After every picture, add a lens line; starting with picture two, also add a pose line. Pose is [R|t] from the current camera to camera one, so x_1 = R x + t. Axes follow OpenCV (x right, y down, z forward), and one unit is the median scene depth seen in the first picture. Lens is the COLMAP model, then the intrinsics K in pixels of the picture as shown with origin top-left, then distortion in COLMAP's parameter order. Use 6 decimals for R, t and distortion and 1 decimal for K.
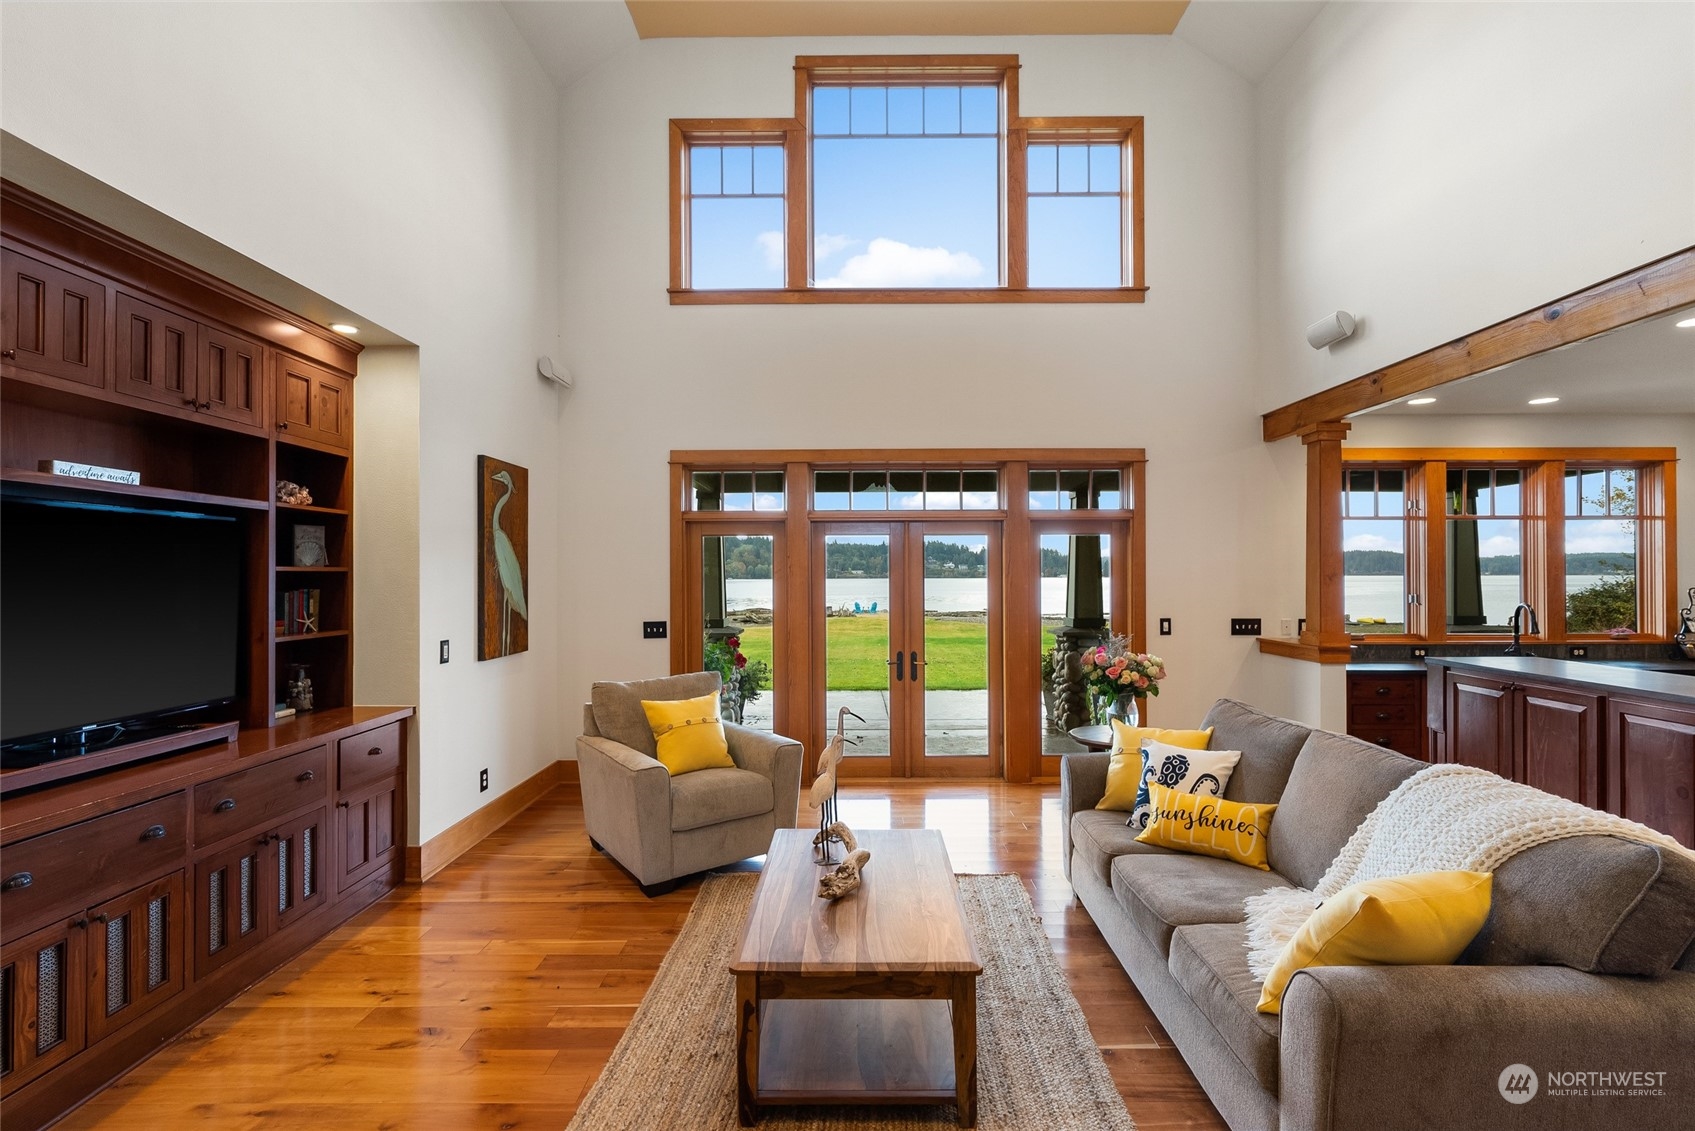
lens RADIAL K [[769.8, 0, 850.7], [0, 769.8, 569.8], [0, 0, 1]] dist [-0.004739, 0.000987]
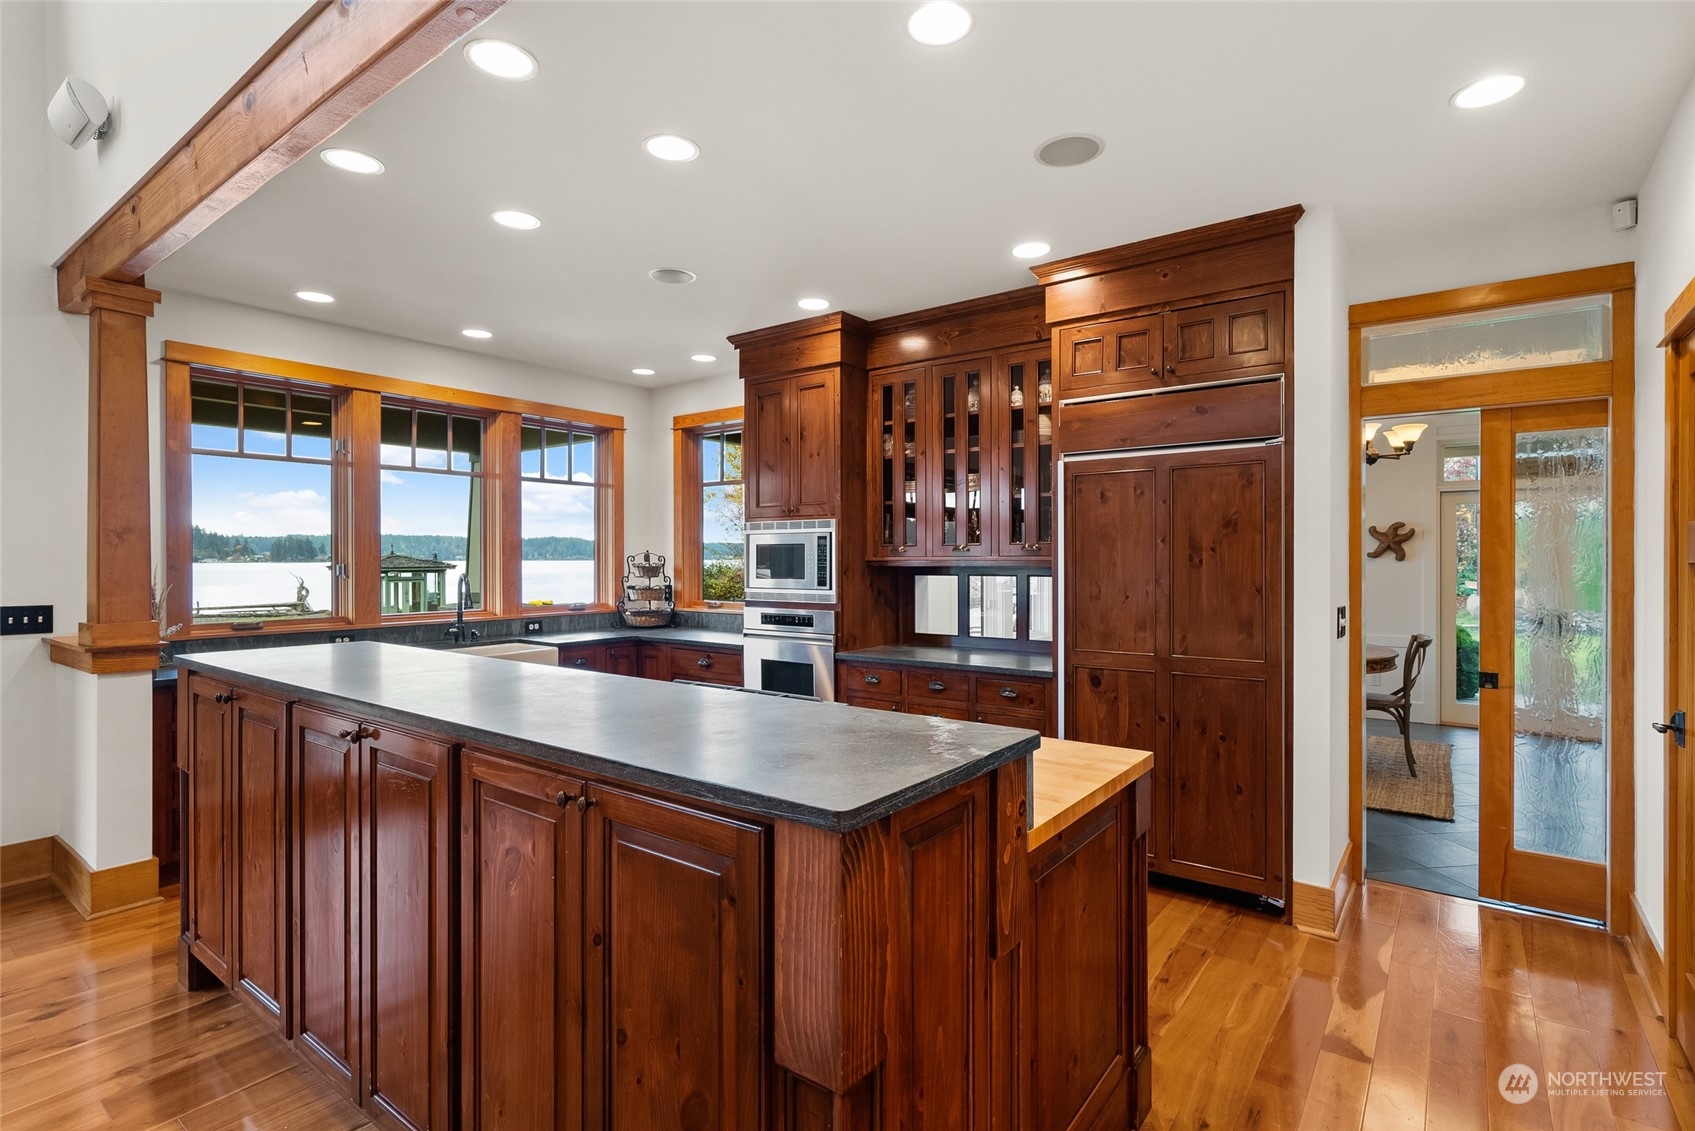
lens RADIAL K [[817.8, 0, 847.5], [0, 817.8, 565.5], [0, 0, 1]] dist [0.002666, 0.000291]
pose [[0.599890, -0.005576, 0.800063, 0.489595], [-0.005399, 0.999925, 0.011017, 0.027372], [-0.800065, -0.010929, 0.599814, 0.146696]]
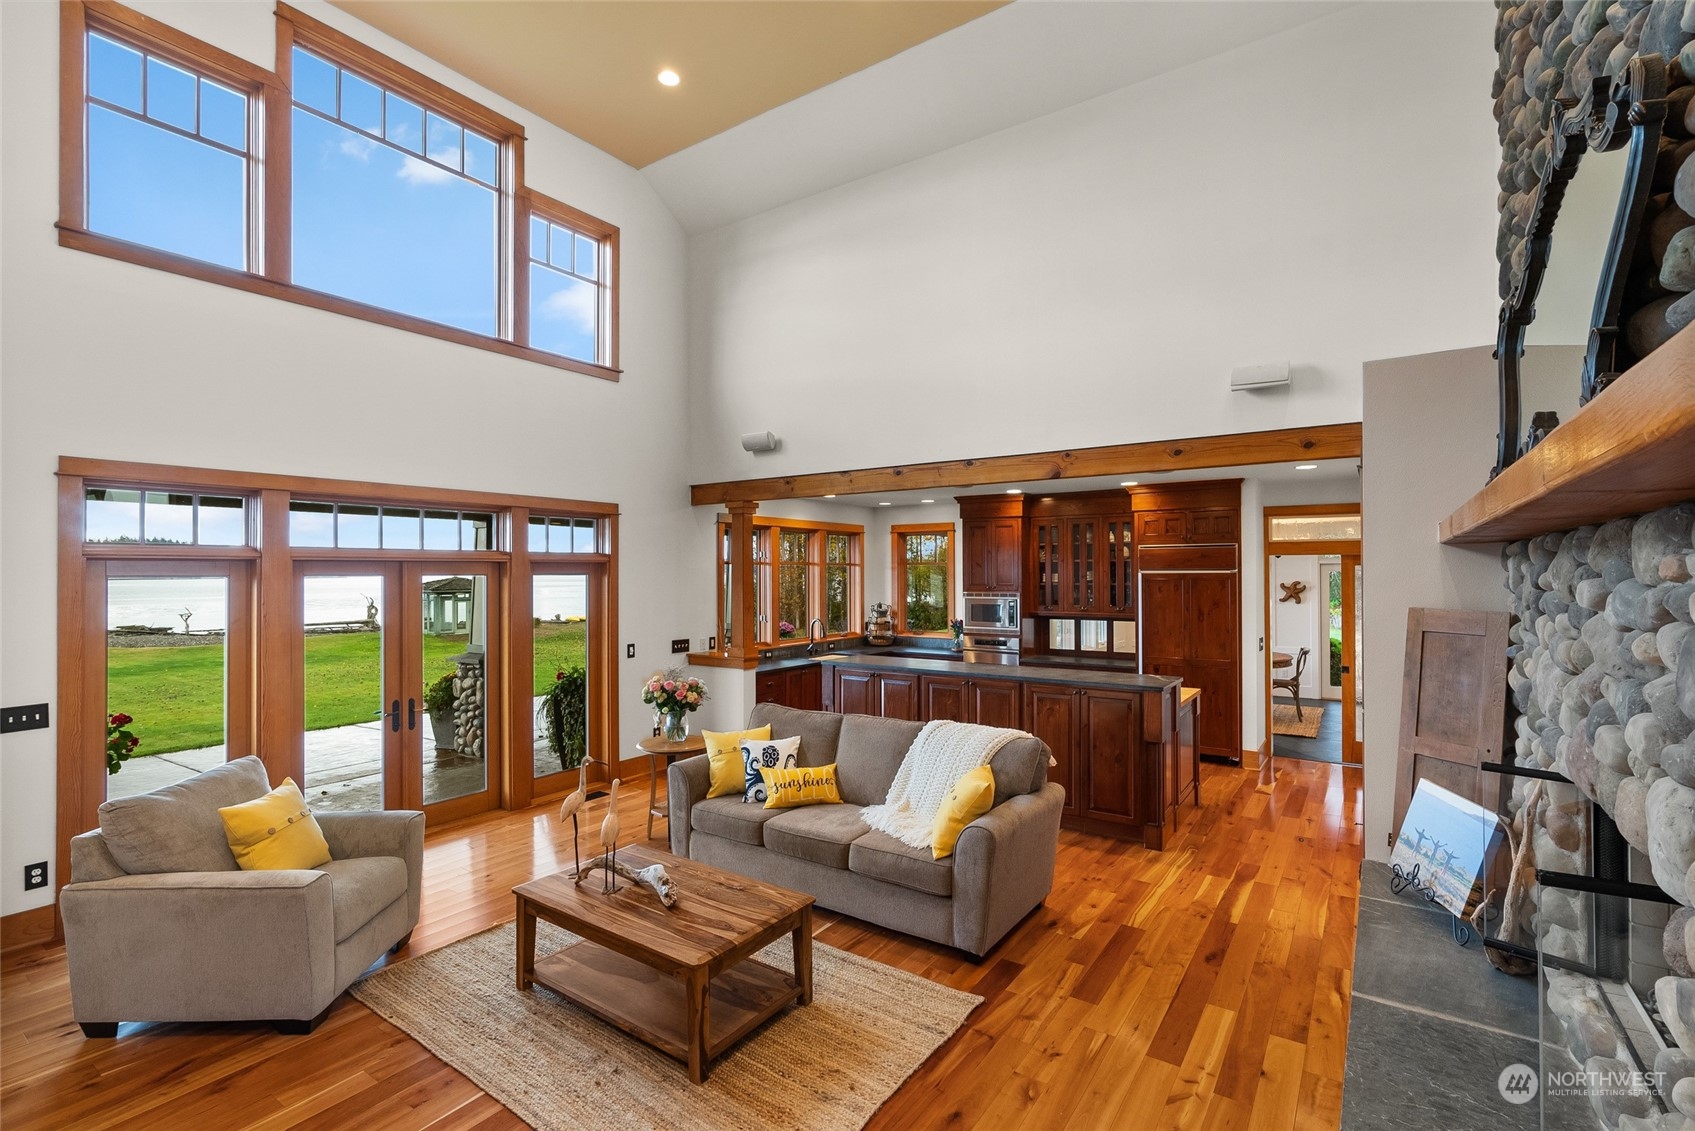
lens RADIAL K [[769.8, 0, 850.7], [0, 769.8, 569.8], [0, 0, 1]] dist [-0.004739, 0.000987]
pose [[0.566500, 0.003731, 0.824053, -0.500477], [-0.003688, 0.999991, -0.001992, -0.067302], [-0.824053, -0.001911, 0.566509, 0.025665]]
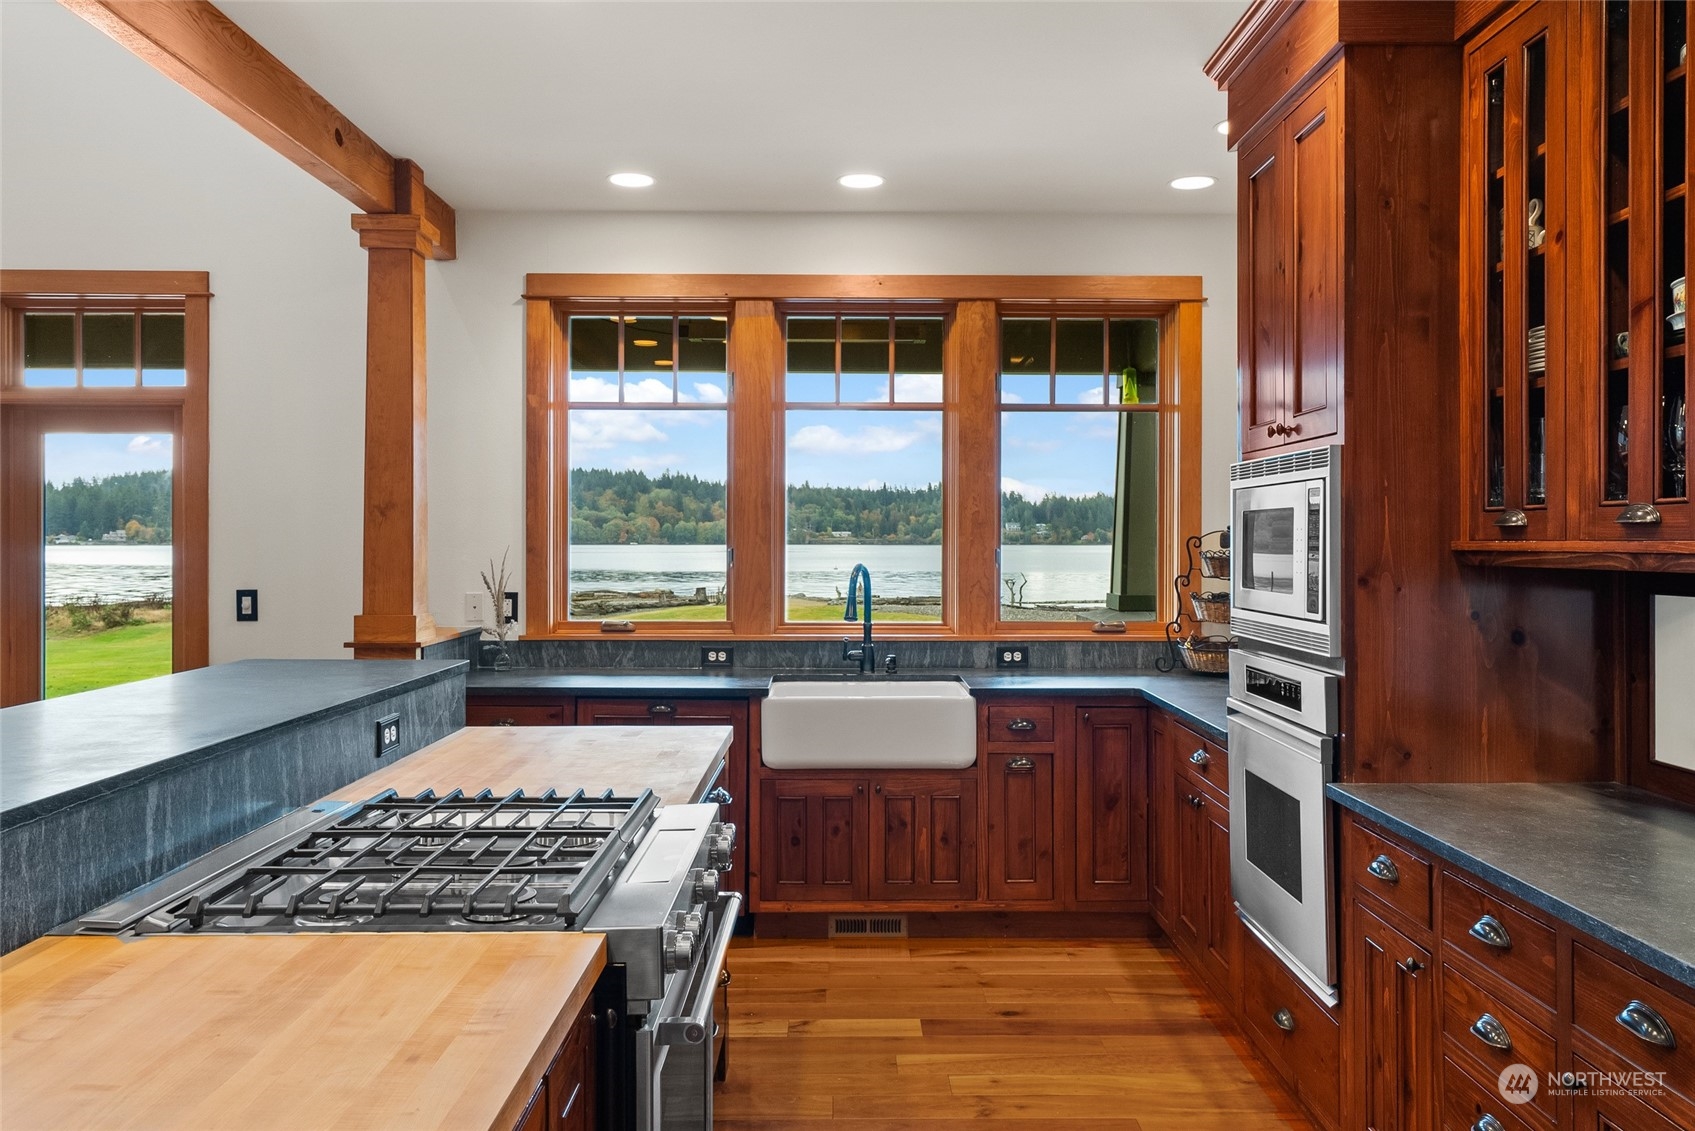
lens RADIAL K [[1247.9, 0, 854.5], [0, 1247.9, 536.7], [0, 0, 1]] dist [0.005751, 0.000213]
pose [[0.999890, 0.004844, 0.014035, 1.024981], [-0.004911, 0.999977, 0.004776, 0.024564], [-0.014012, -0.004844, 0.999890, 0.156218]]
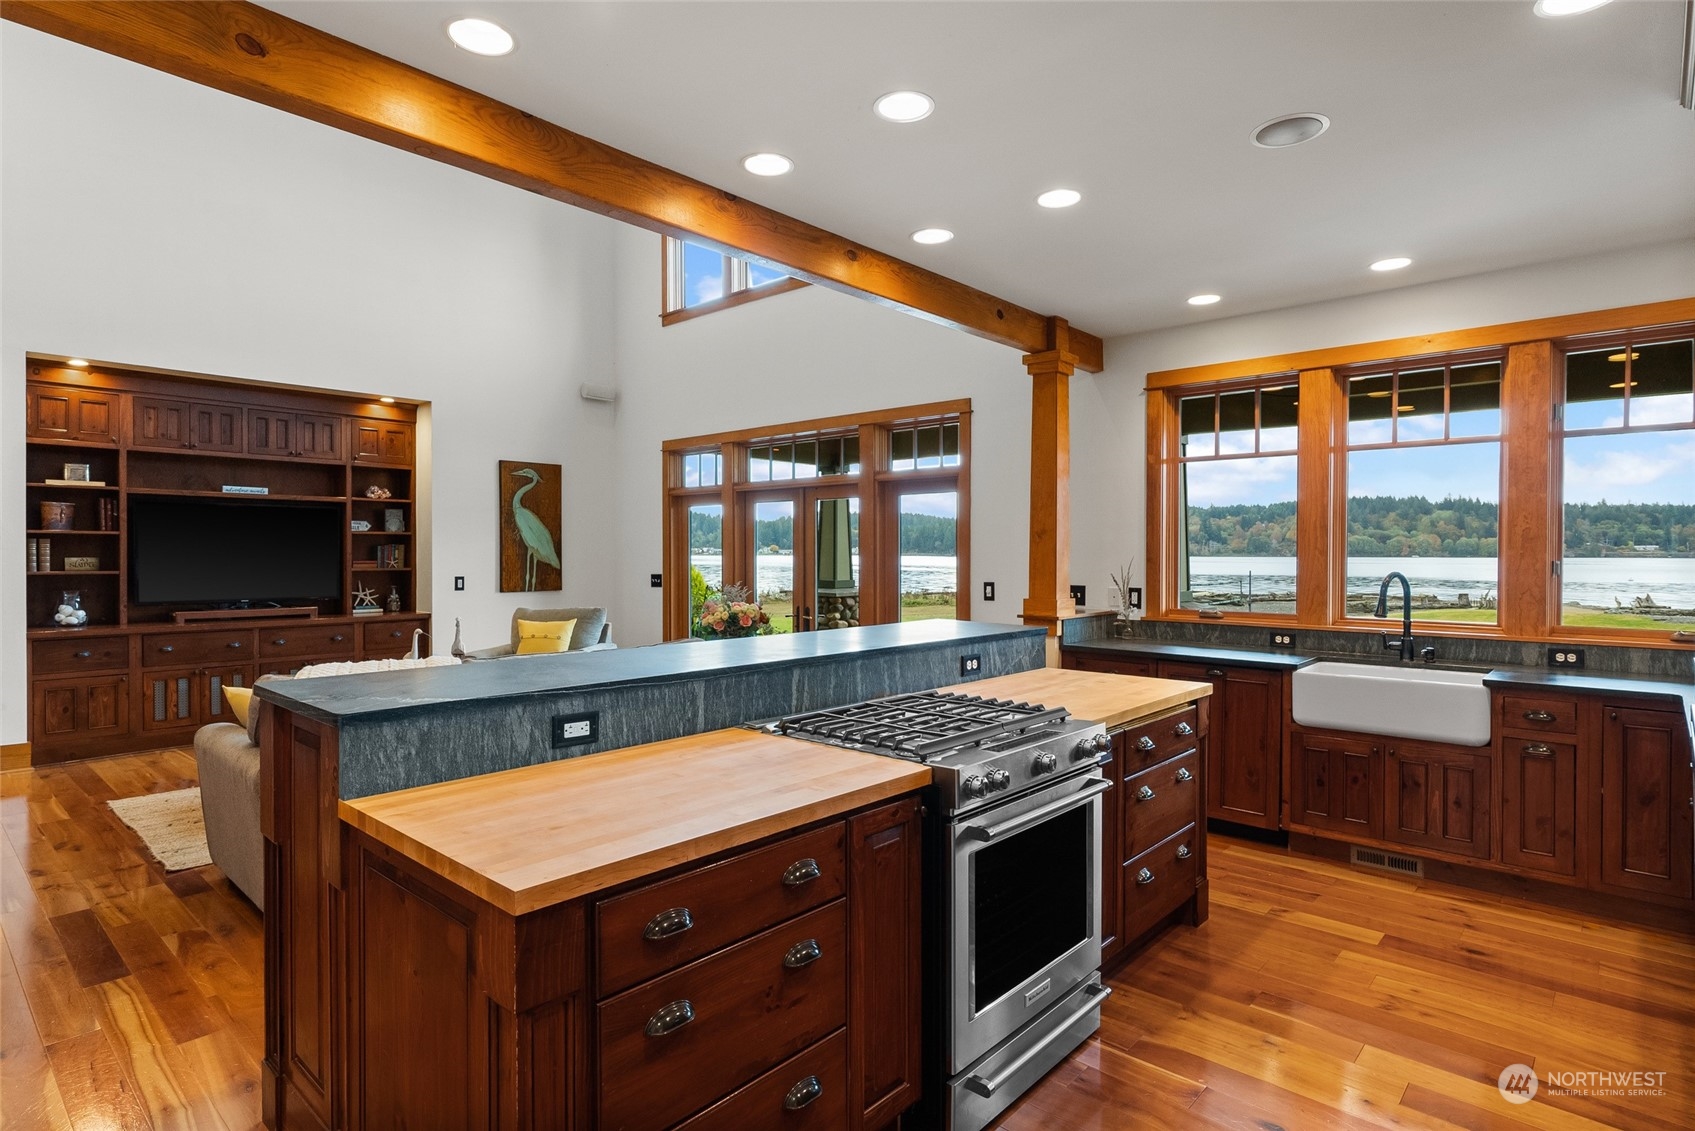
lens RADIAL K [[877.8, 0, 854.2], [0, 877.8, 561.9], [0, 0, 1]] dist [0.000212, 0.000018]
pose [[0.747000, 0.011827, -0.664719, 1.227931], [0.000935, 0.999822, 0.018840, 0.023741], [0.664823, -0.014695, 0.746856, 0.145313]]
